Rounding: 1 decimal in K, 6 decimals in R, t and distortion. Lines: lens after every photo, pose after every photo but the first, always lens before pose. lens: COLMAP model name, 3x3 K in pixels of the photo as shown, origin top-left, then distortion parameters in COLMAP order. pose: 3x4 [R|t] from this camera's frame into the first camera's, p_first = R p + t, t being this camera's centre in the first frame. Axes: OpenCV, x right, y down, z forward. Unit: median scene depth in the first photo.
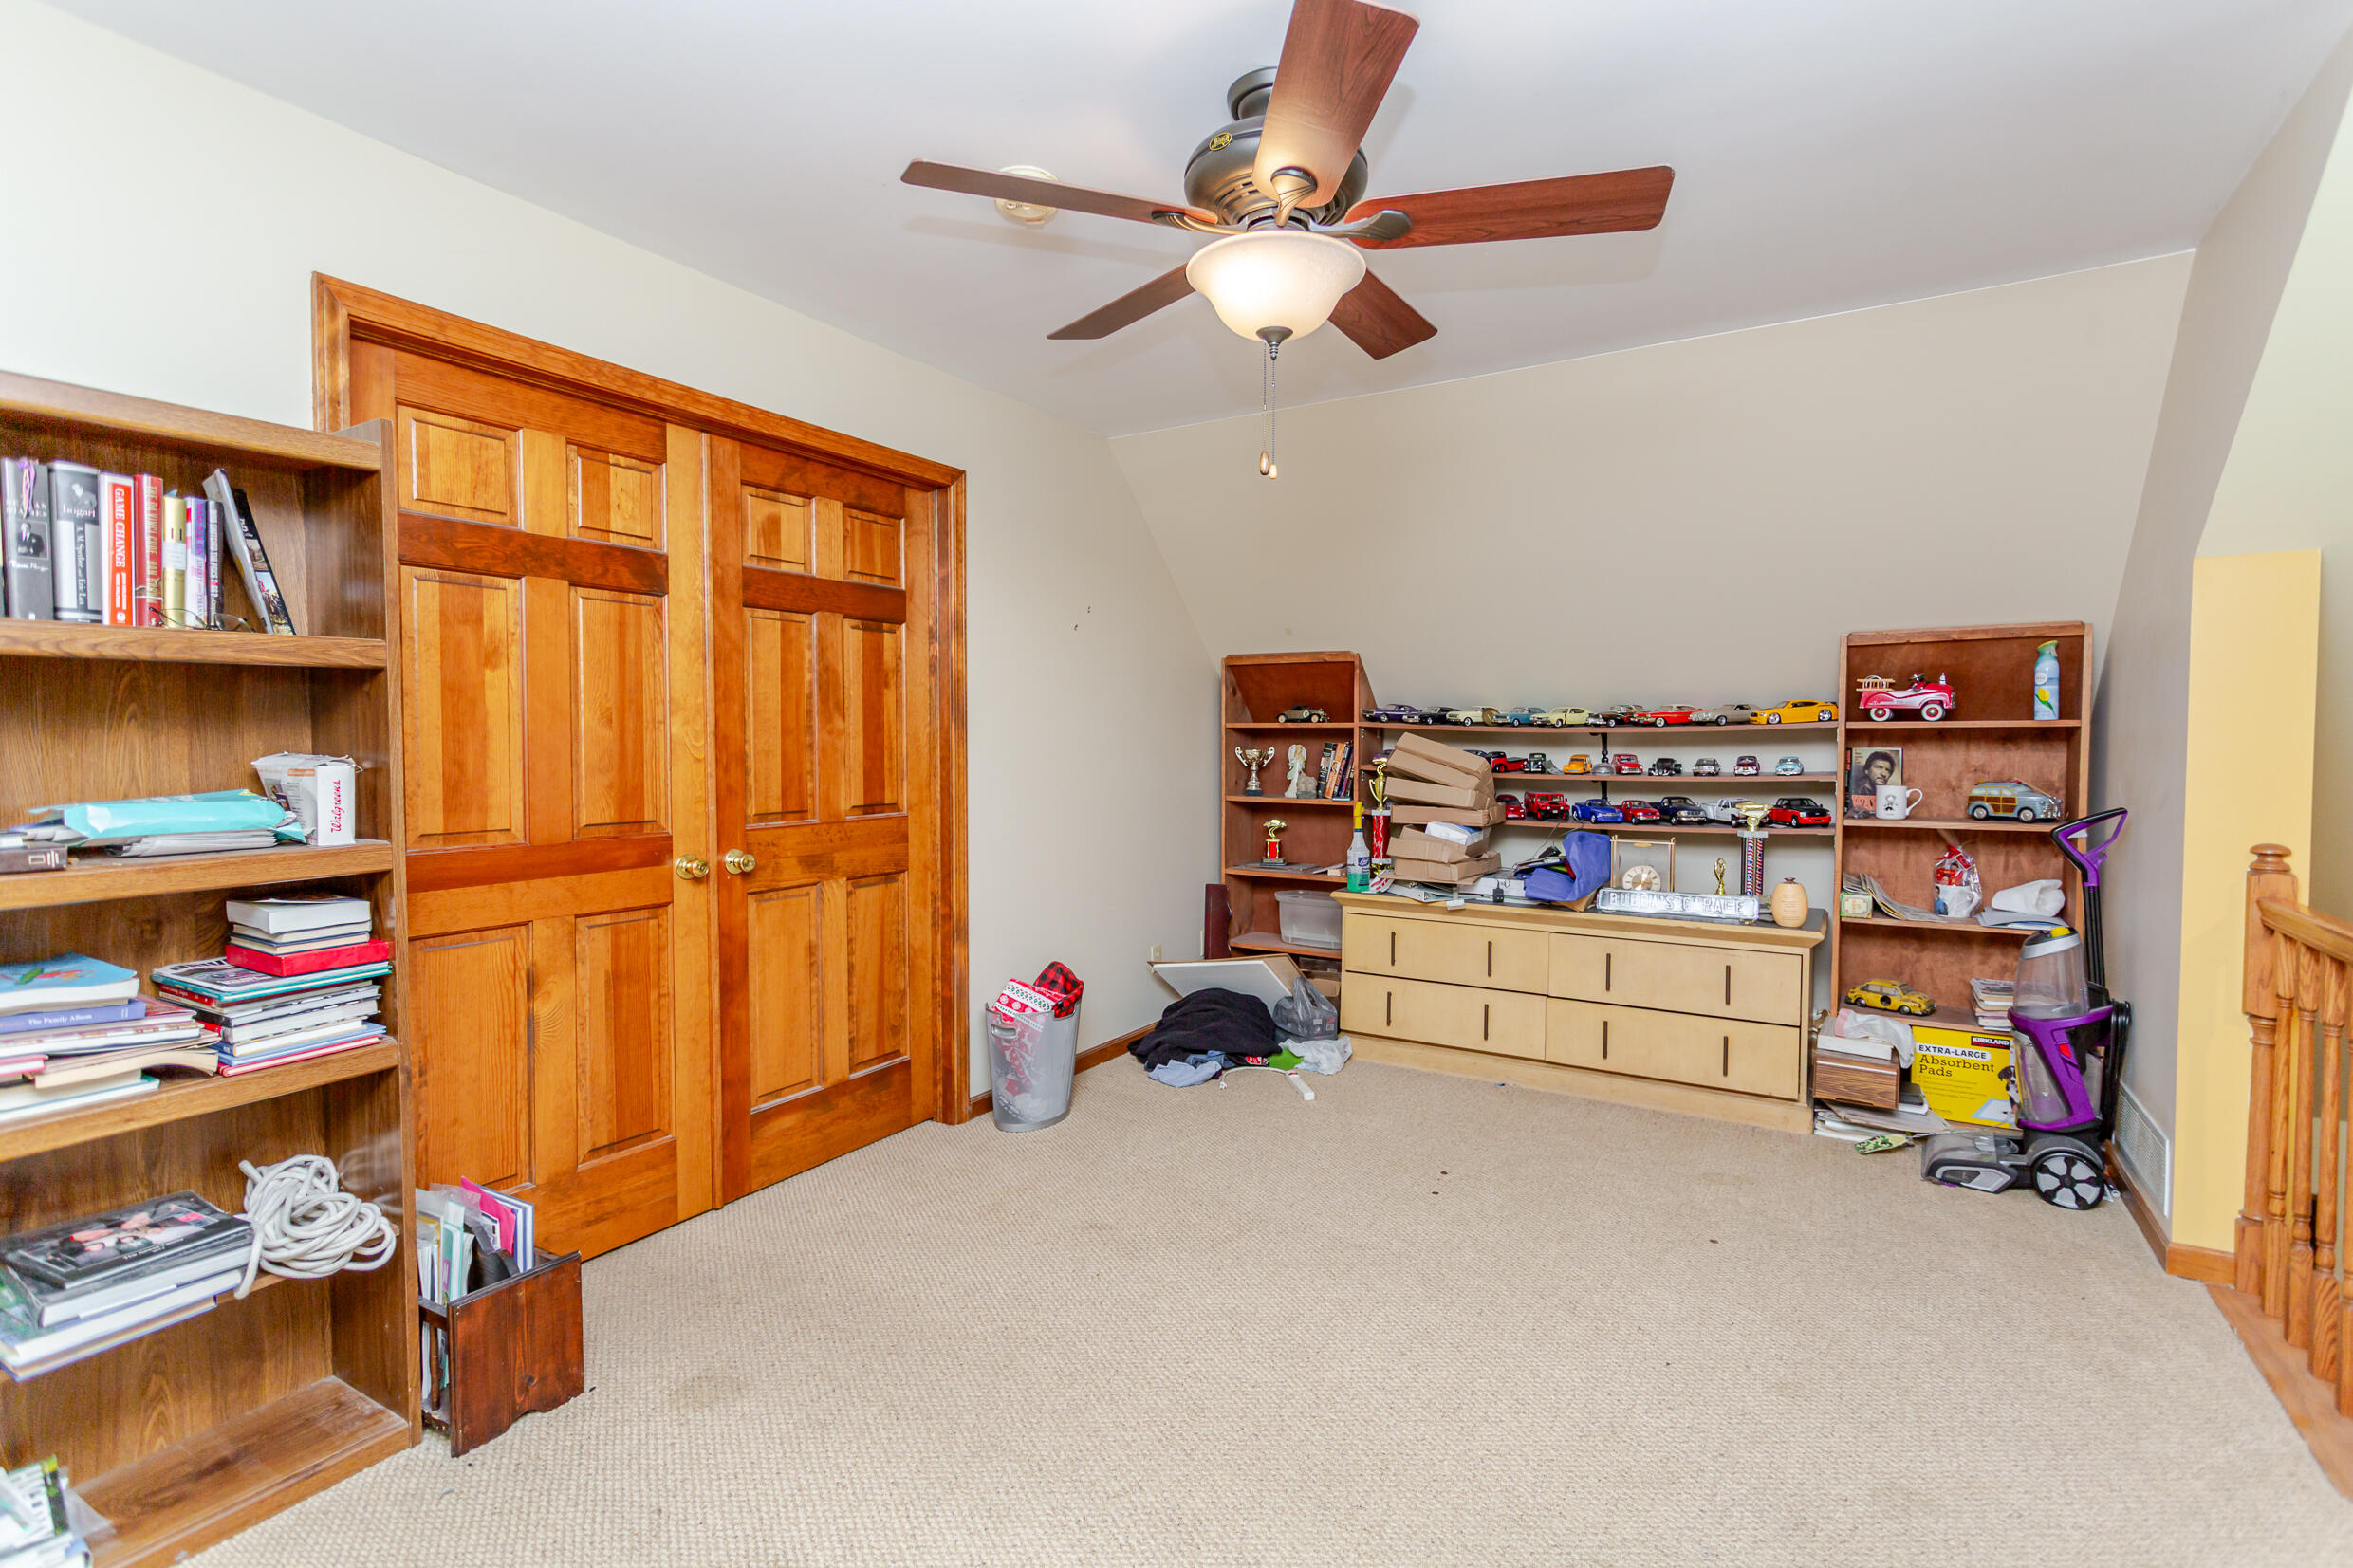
lens RADIAL K [[1104.7, 0, 1177.8], [0, 1104.7, 775.3], [0, 0, 1]] dist [0.001075, 0.000462]
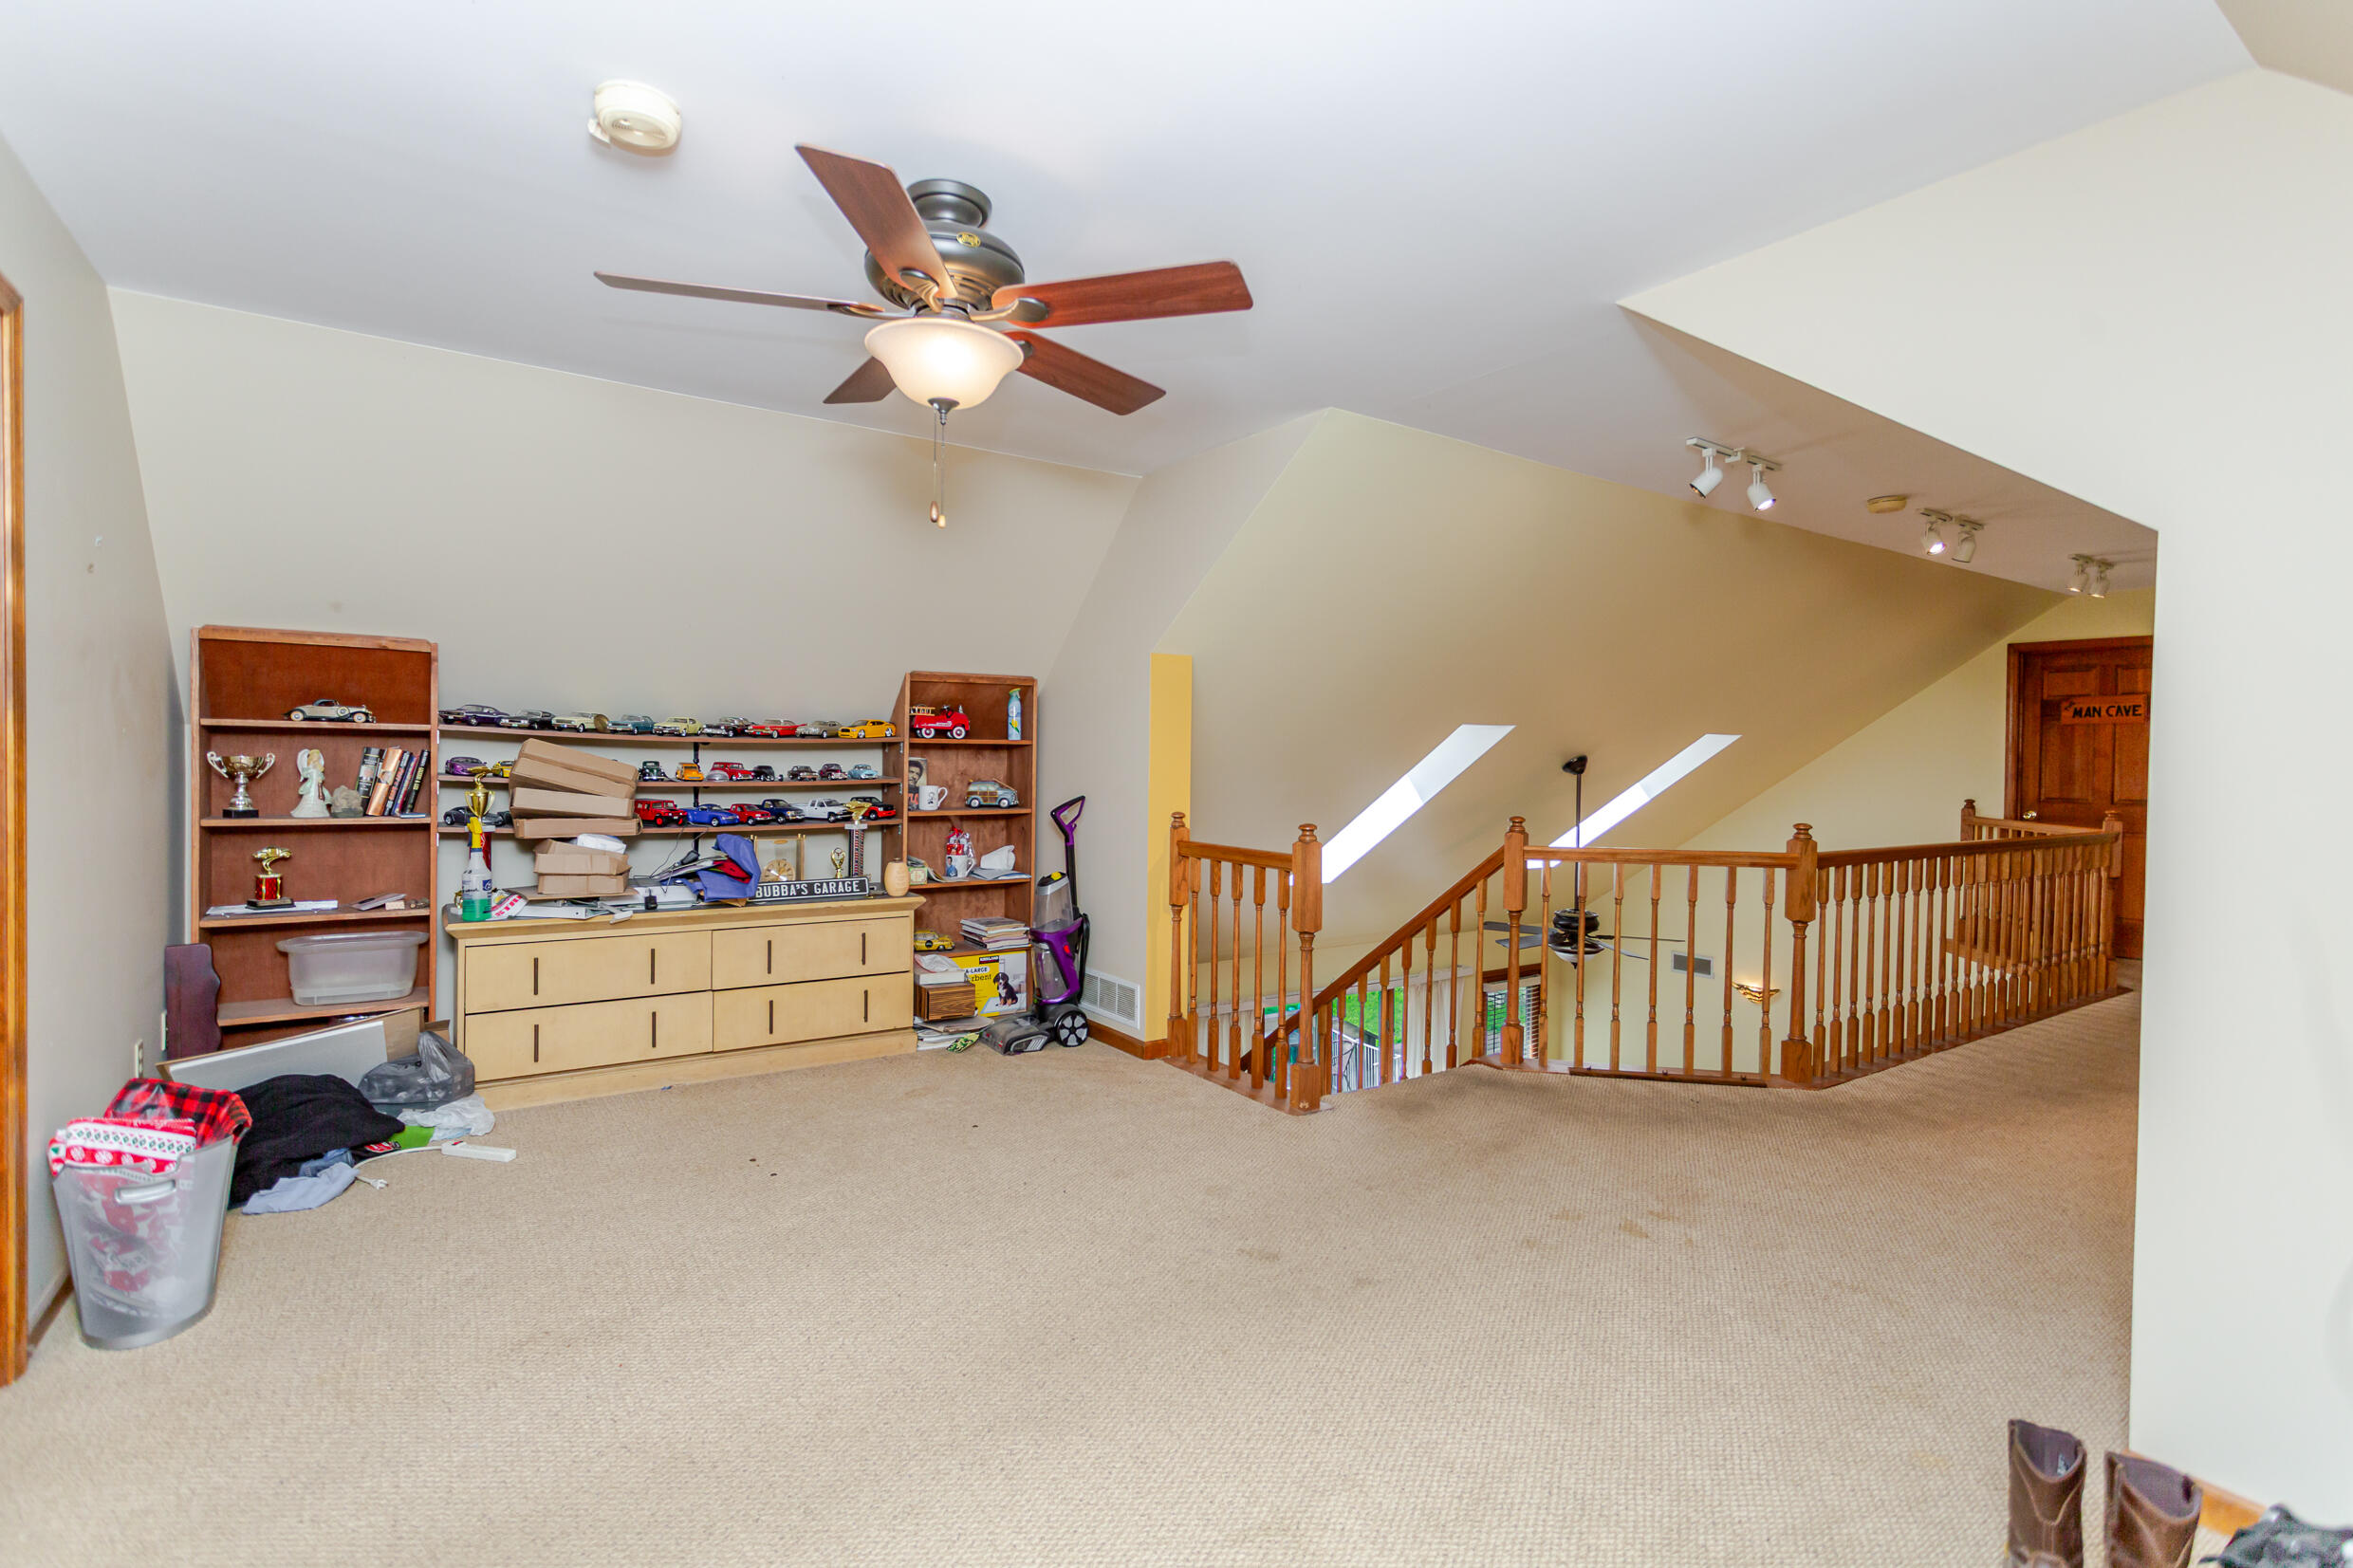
lens RADIAL K [[1104.7, 0, 1177.8], [0, 1104.7, 775.3], [0, 0, 1]] dist [0.001075, 0.000462]
pose [[0.405674, -0.011750, 0.913942, -0.464387], [0.014113, 0.999879, 0.006591, -0.007463], [-0.913909, 0.010224, 0.405791, 0.164489]]
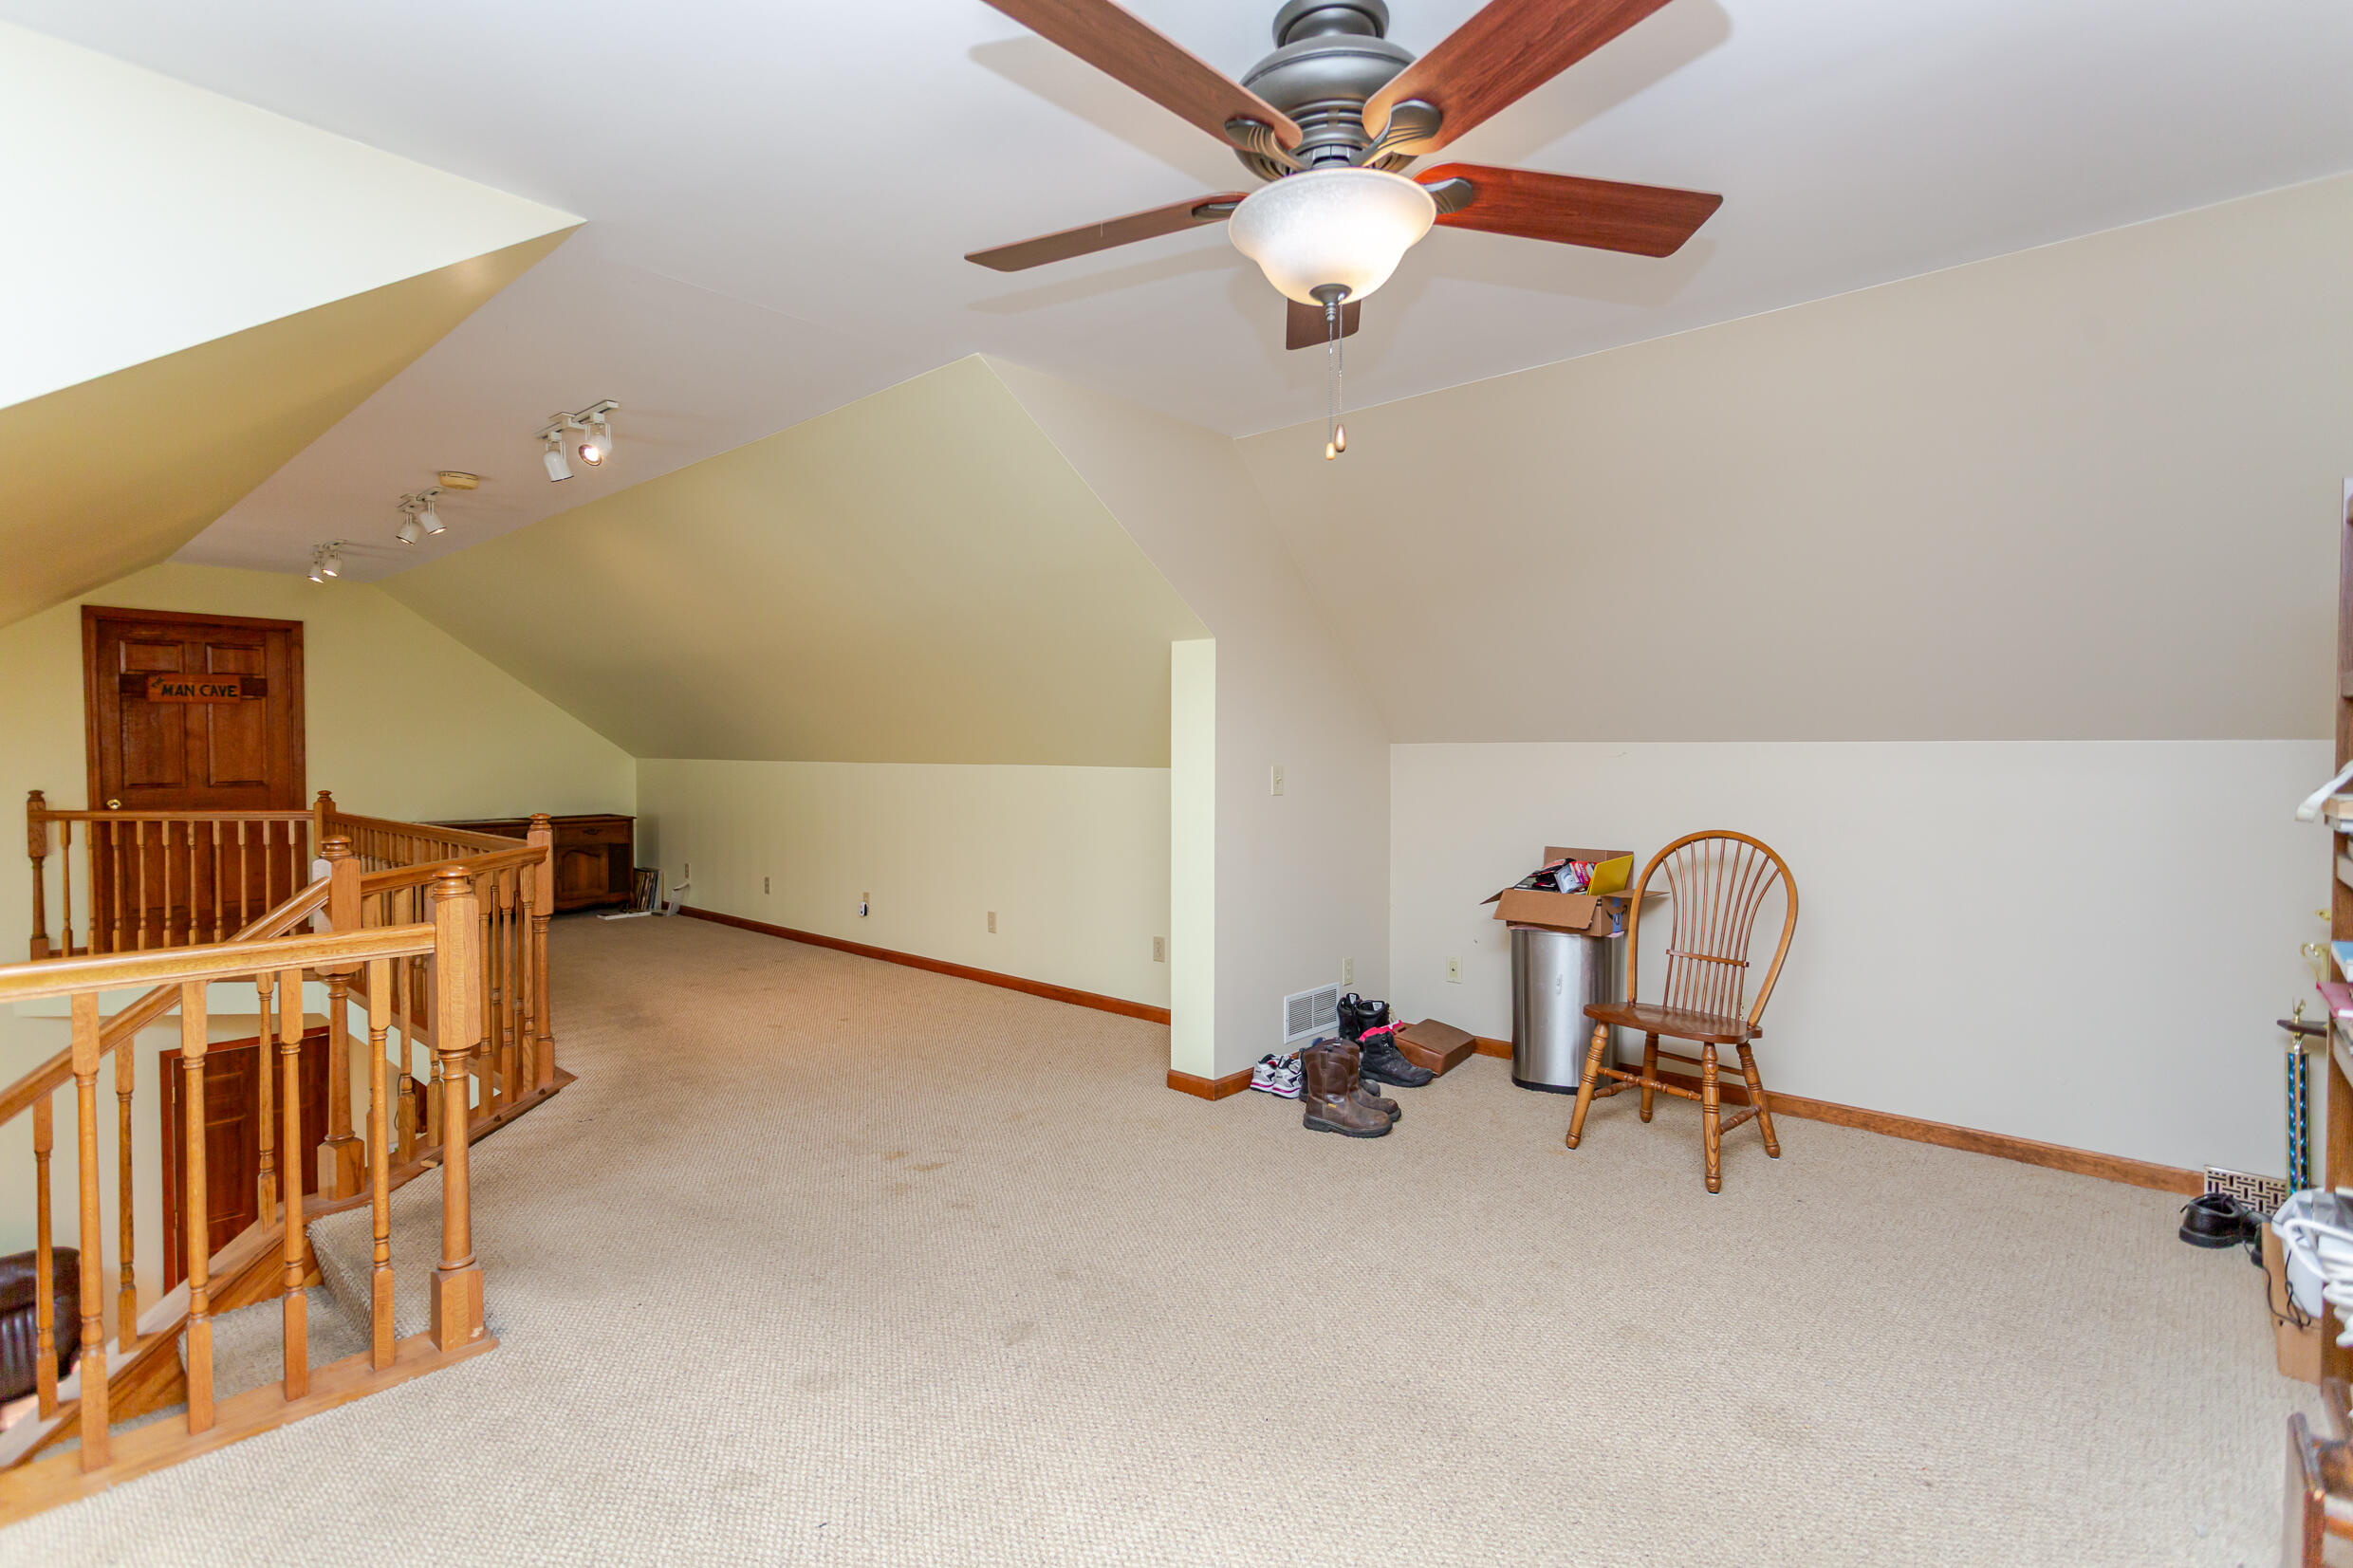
lens RADIAL K [[1104.7, 0, 1177.8], [0, 1104.7, 775.3], [0, 0, 1]] dist [0.001075, 0.000462]
pose [[-0.982371, -0.006850, 0.186817, 0.026026], [0.003205, 0.998564, 0.053470, -0.036106], [-0.186915, 0.053126, -0.980939, 1.015168]]
